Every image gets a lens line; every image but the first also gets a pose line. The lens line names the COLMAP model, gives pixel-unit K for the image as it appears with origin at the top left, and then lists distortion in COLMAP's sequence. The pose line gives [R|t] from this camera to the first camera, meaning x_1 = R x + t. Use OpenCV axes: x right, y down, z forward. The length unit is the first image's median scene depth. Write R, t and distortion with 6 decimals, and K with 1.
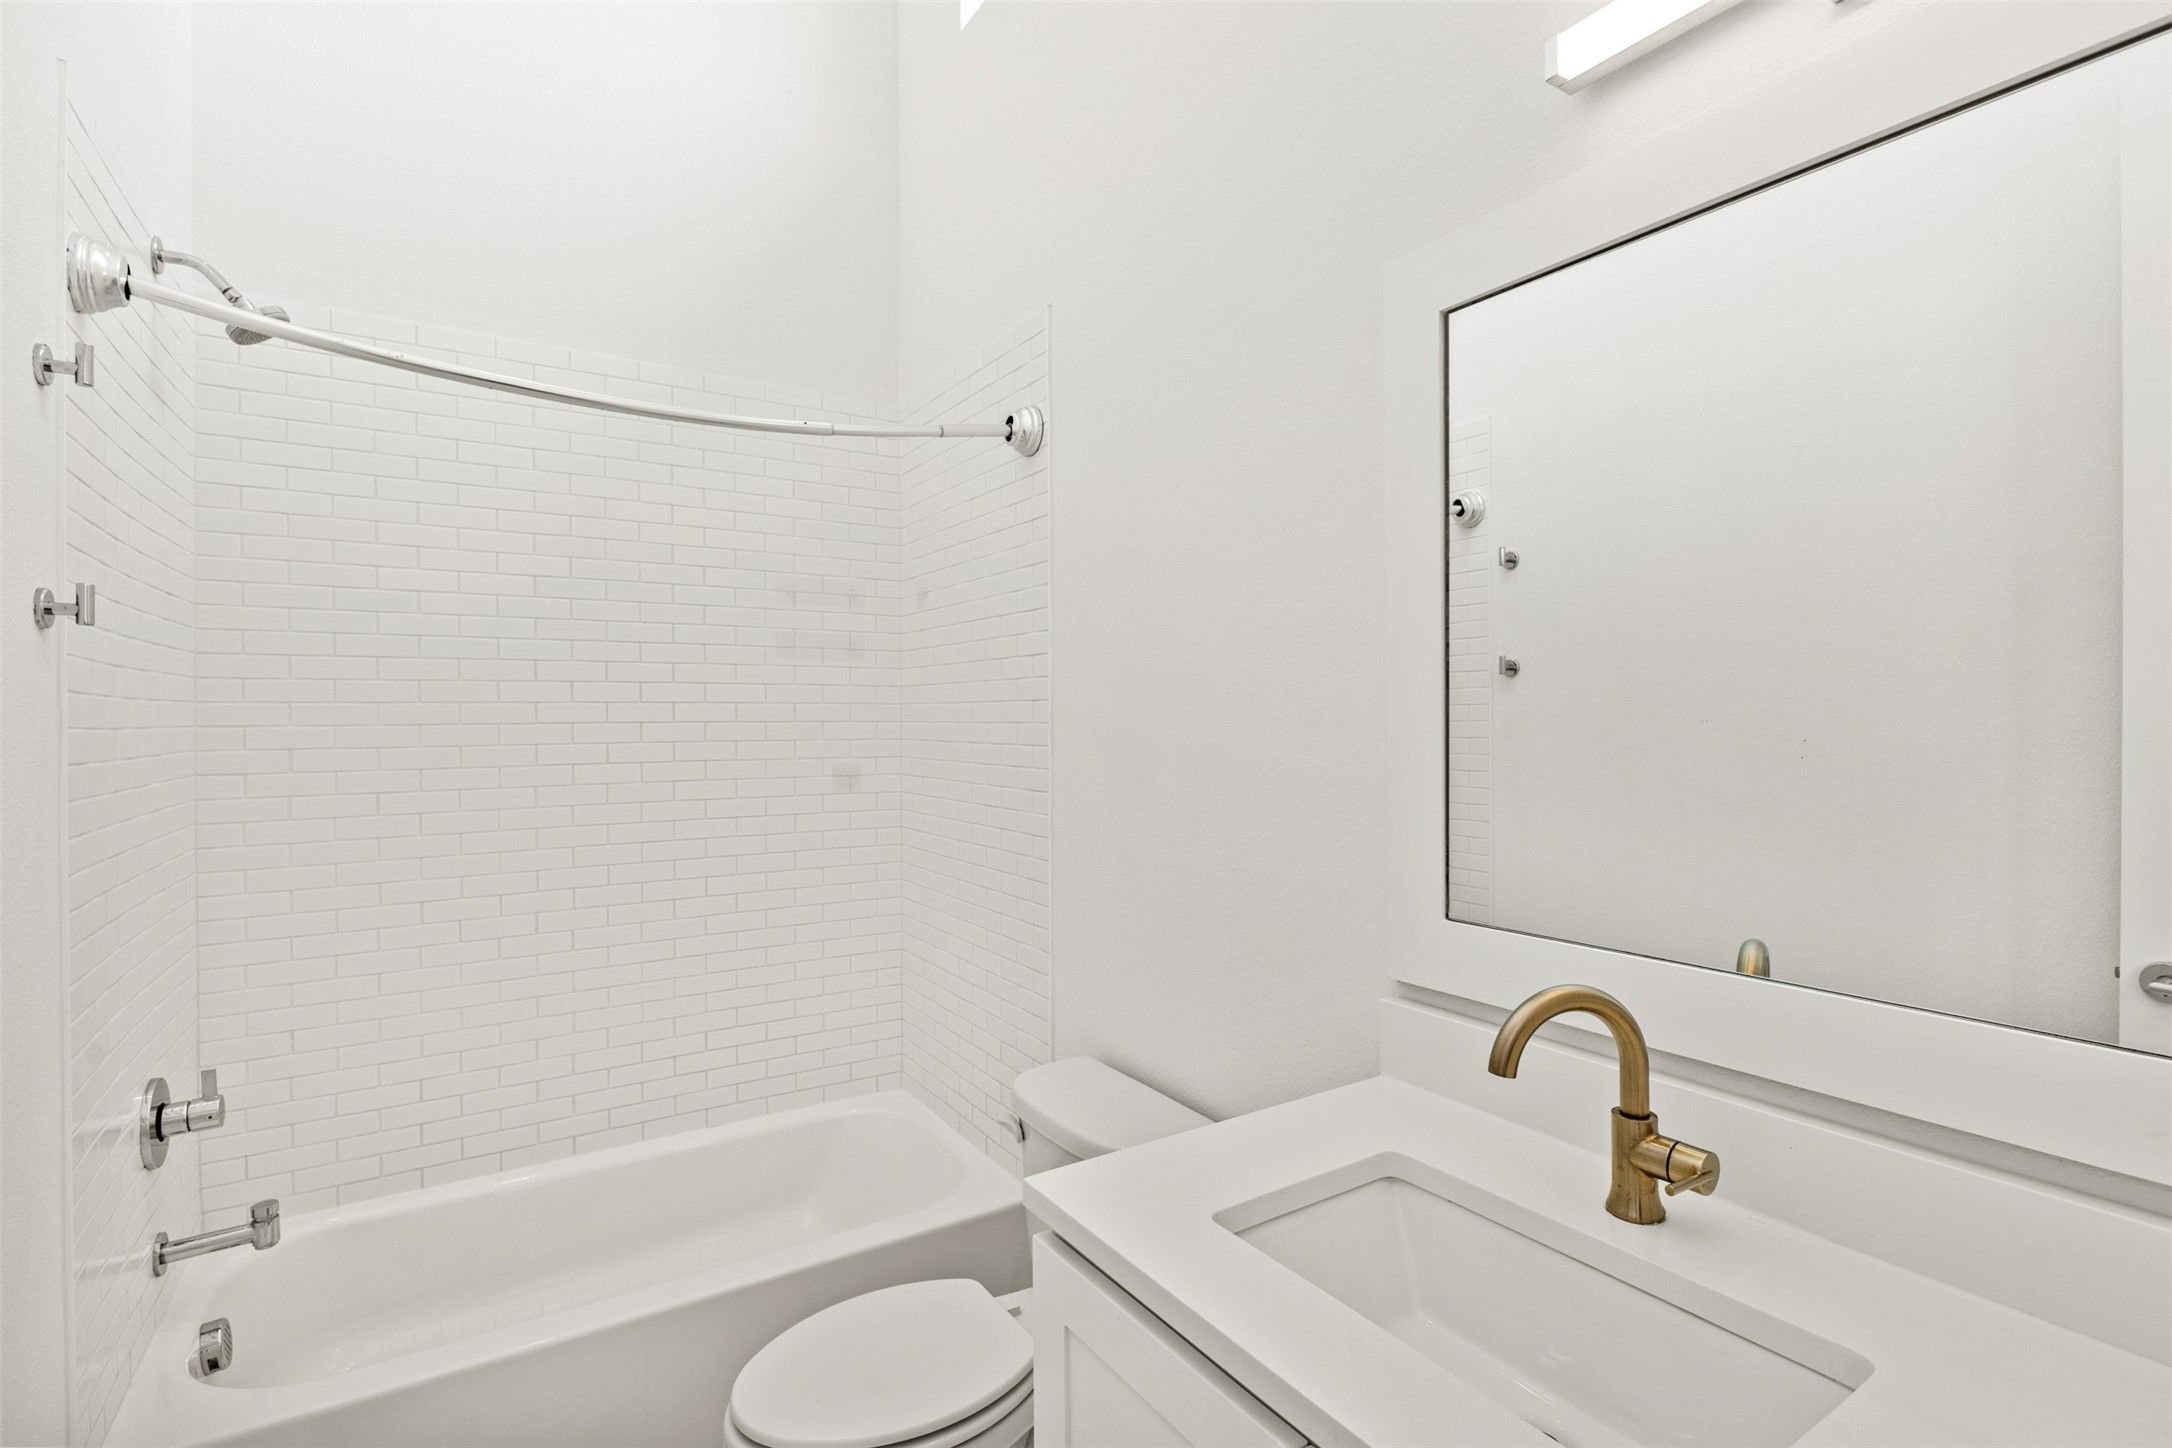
lens RADIAL K [[1021.3, 0, 1080.2], [0, 1021.3, 710.6], [0, 0, 1]] dist [-0.004119, -0.000528]
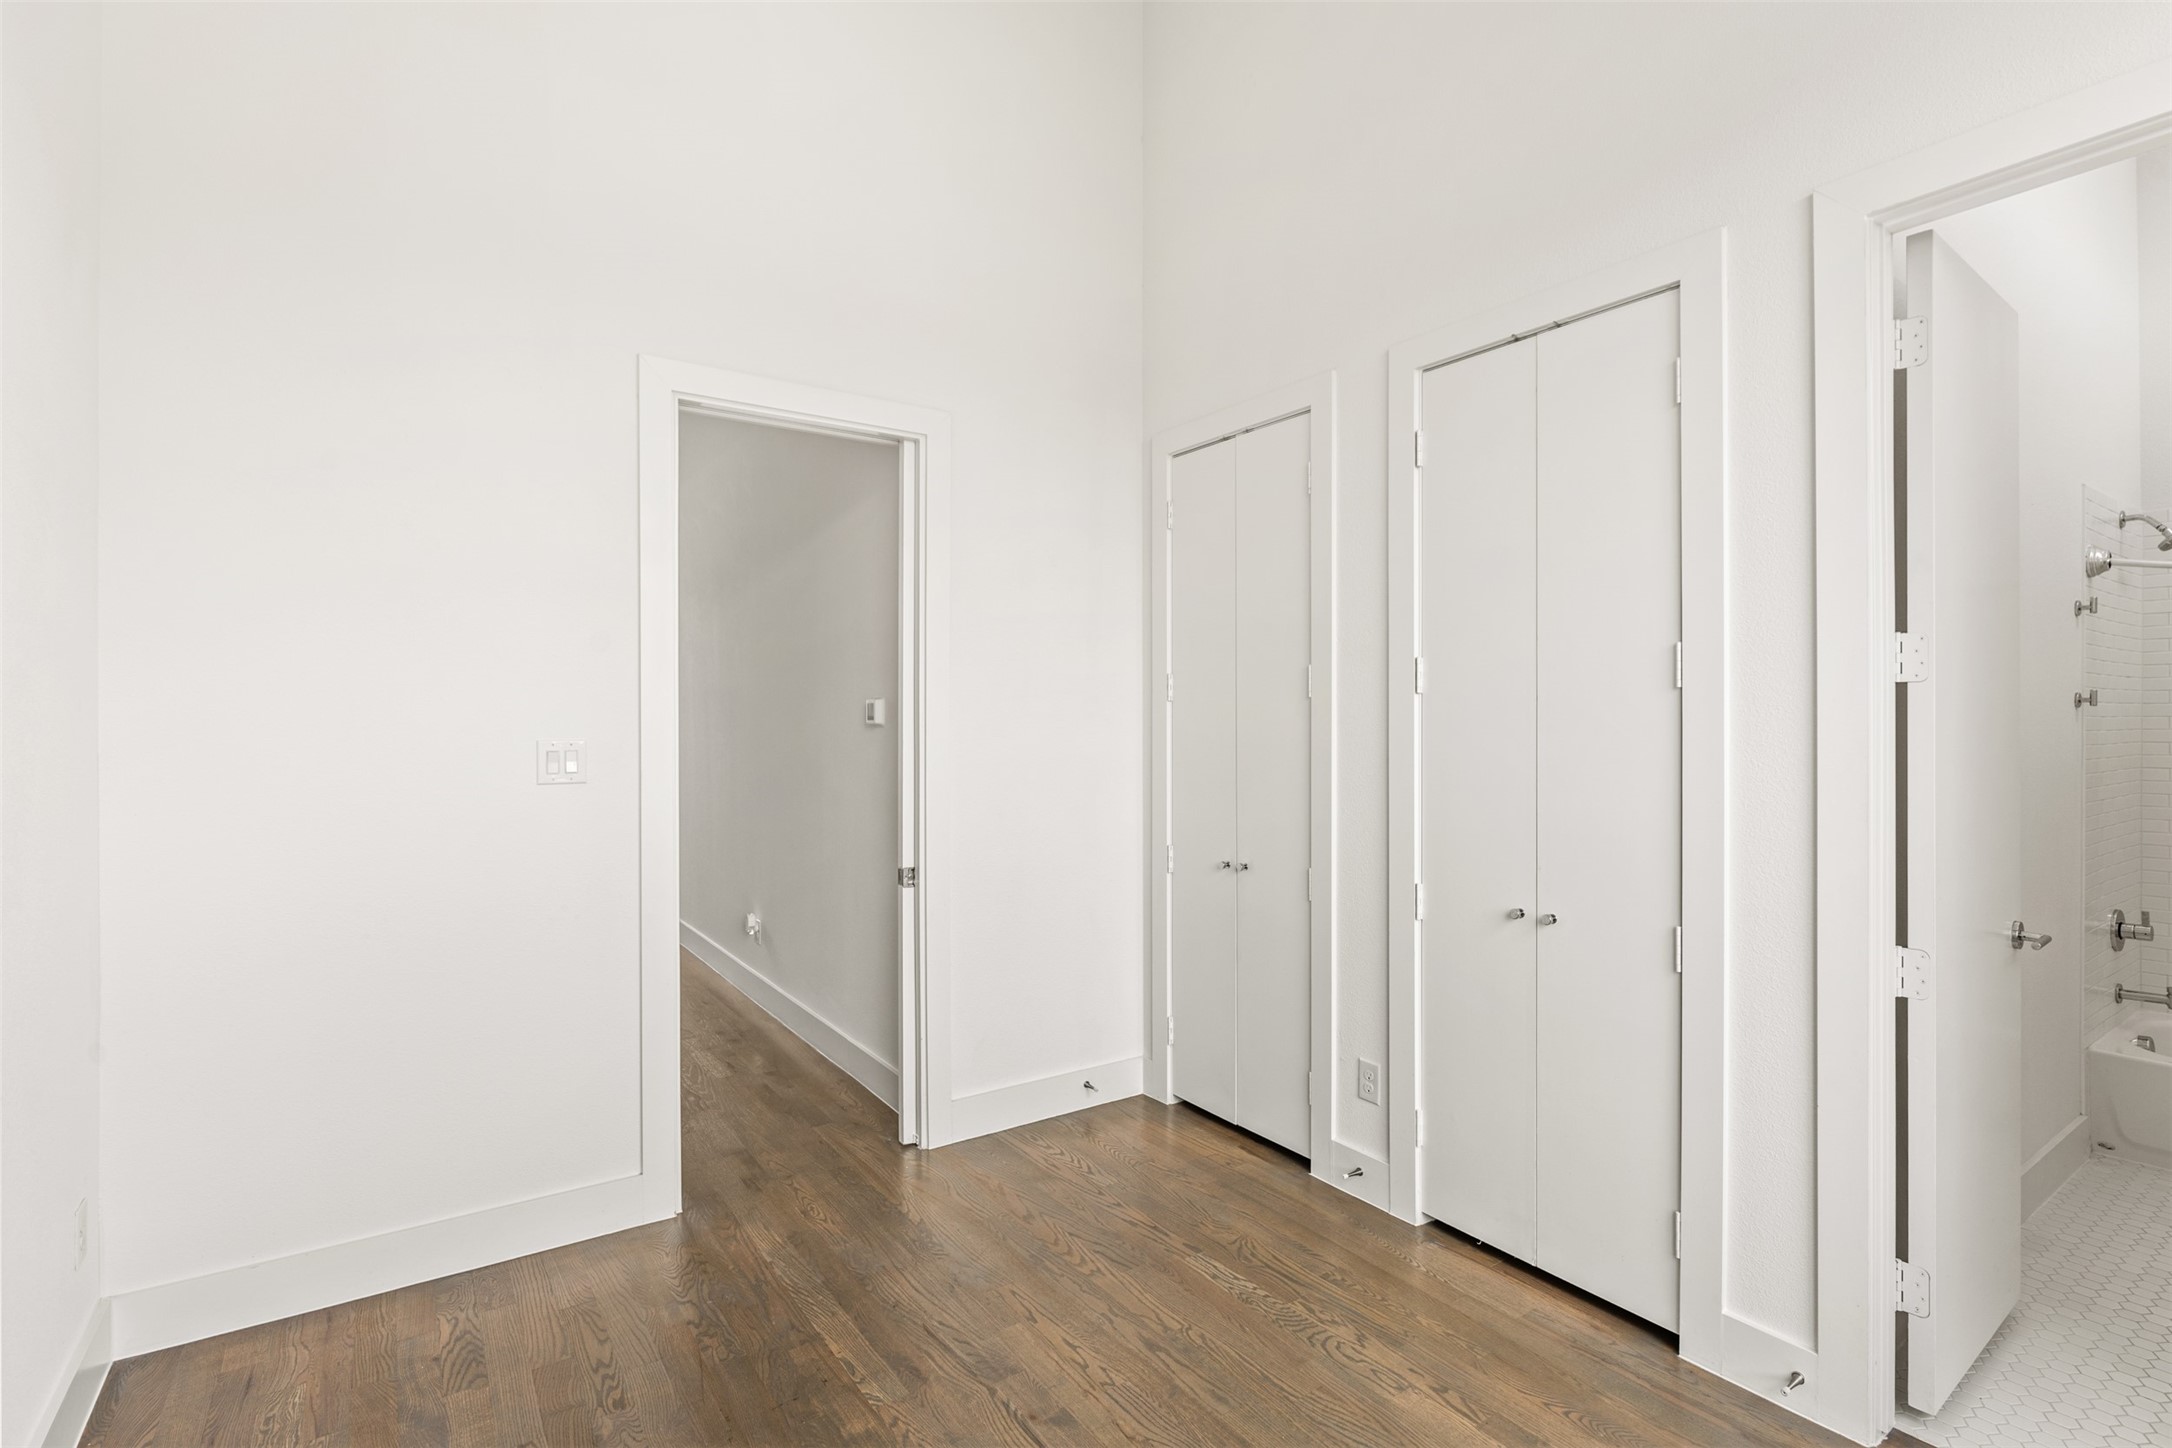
lens RADIAL K [[1021.3, 0, 1080.2], [0, 1021.3, 710.6], [0, 0, 1]] dist [-0.004119, -0.000528]
pose [[0.041549, 0.004992, -0.999124, 1.135533], [-0.004887, 0.999977, 0.004793, -0.053009], [0.999125, 0.004683, 0.041573, -1.275044]]
